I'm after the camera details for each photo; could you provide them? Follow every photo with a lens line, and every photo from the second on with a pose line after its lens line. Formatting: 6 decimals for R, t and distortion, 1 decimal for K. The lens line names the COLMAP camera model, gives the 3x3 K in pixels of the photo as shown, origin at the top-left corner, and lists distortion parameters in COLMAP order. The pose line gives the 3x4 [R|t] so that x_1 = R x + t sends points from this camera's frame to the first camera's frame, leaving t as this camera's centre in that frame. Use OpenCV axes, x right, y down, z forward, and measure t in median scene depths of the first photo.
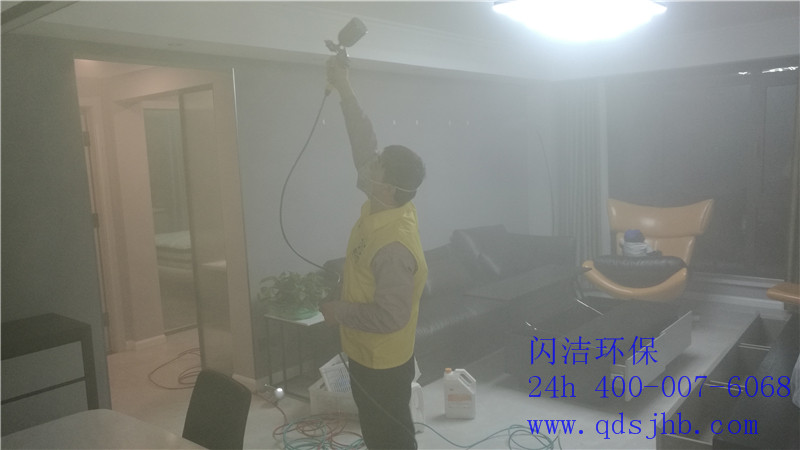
lens RADIAL K [[638.8, 0, 396.4], [0, 638.8, 223.8], [0, 0, 1]] dist [0.003607, 0.008252]
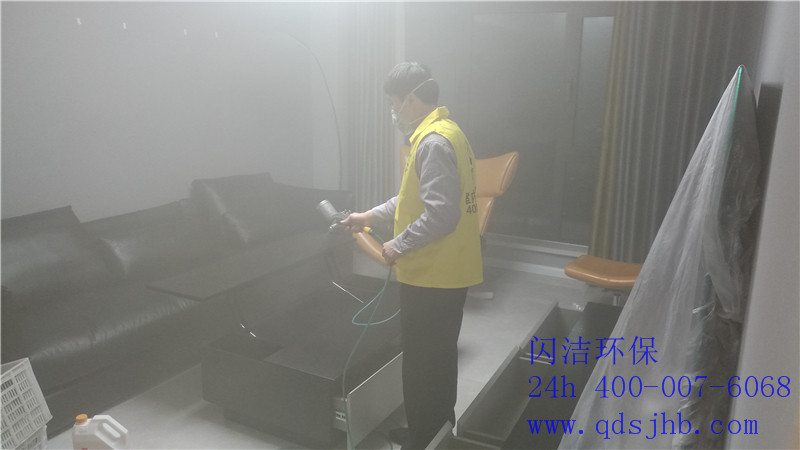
lens RADIAL K [[638.8, 0, 400.0], [0, 638.8, 223.2], [0, 0, 1]] dist [0.003607, 0.008252]
pose [[0.977753, 0.010191, 0.209513, 0.180000], [-0.034165, 0.993219, 0.111127, -0.033622], [-0.206960, -0.115813, 0.971470, 0.231586]]
